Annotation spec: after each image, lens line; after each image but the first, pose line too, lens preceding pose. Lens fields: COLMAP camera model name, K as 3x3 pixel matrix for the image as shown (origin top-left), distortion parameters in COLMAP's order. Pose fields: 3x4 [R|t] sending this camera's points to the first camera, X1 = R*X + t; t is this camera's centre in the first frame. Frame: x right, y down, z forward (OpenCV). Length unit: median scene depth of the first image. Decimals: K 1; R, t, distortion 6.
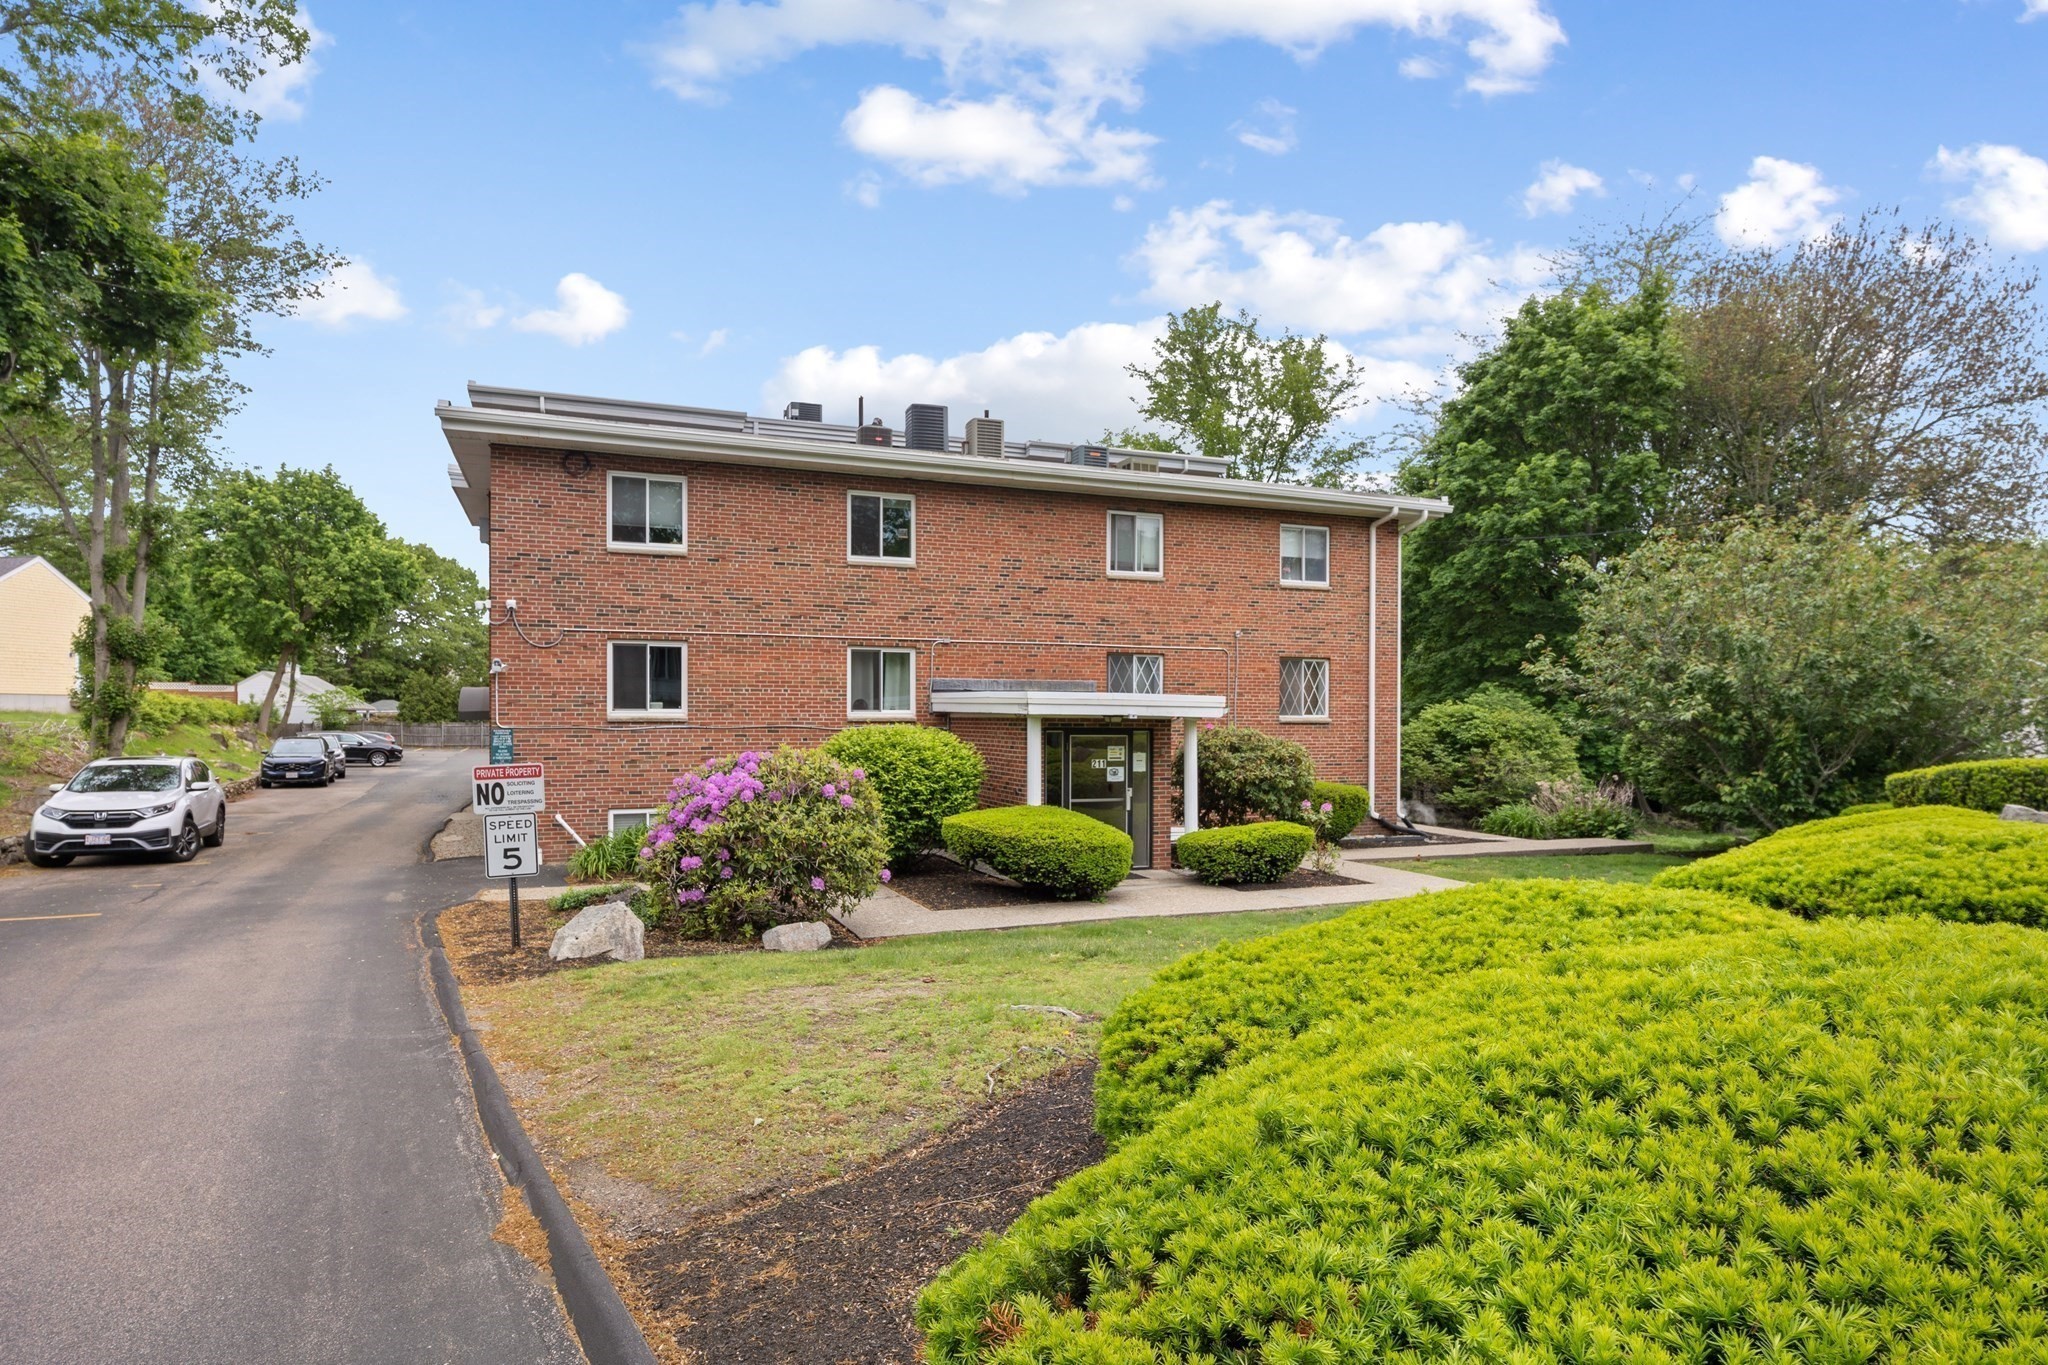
lens RADIAL K [[1204.2, 0, 1015.6], [0, 1204.2, 676.5], [0, 0, 1]] dist [-0.004446, -0.003836]
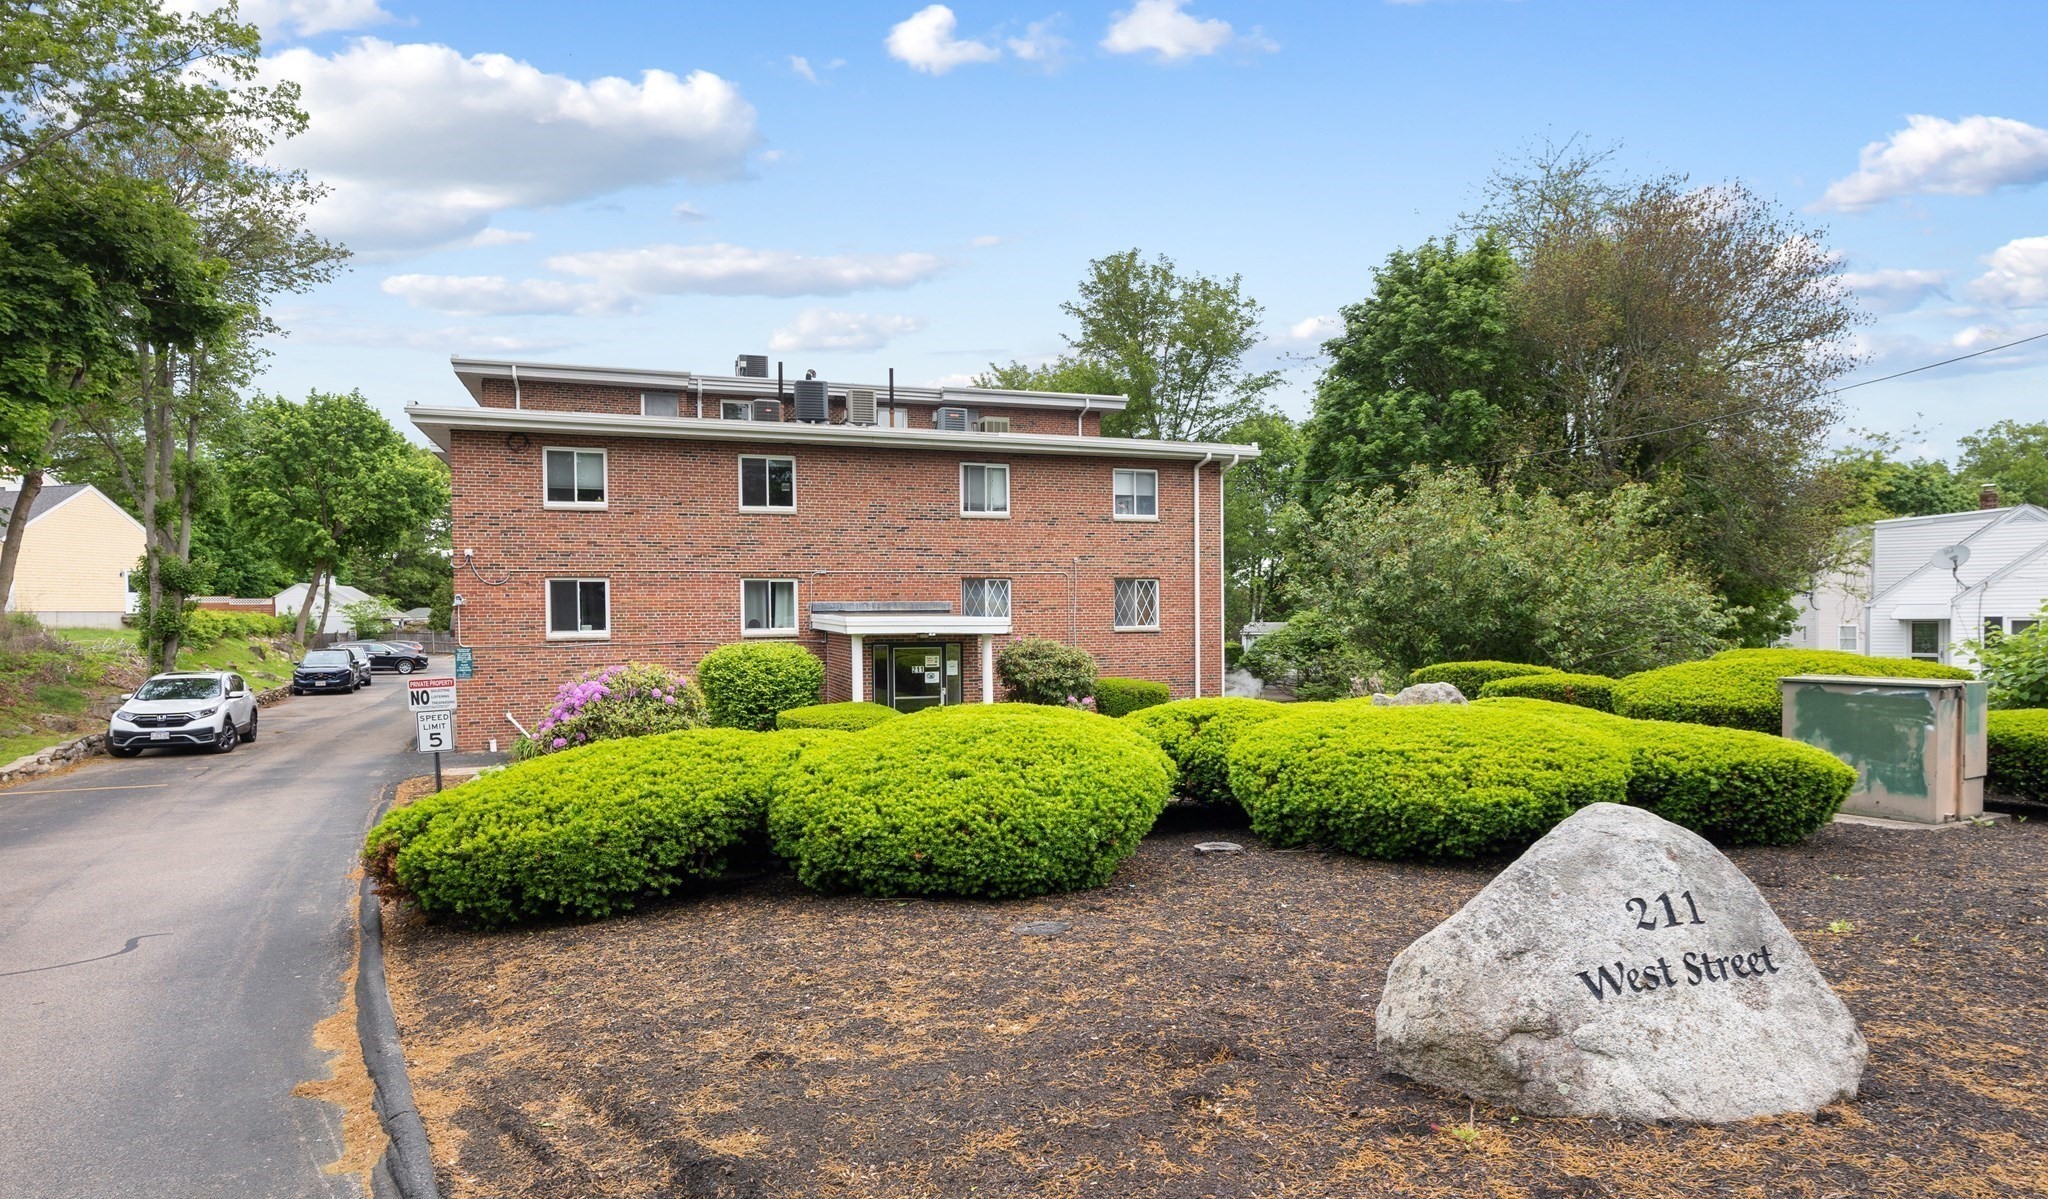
lens RADIAL K [[1199.3, 0, 1024.7], [0, 1199.3, 590.8], [0, 0, 1]] dist [-0.005449, 0.000234]
pose [[0.999777, -0.012773, -0.016826, 0.155468], [0.012987, 0.999835, 0.012691, -0.020670], [0.016662, -0.012907, 0.999778, -0.219842]]
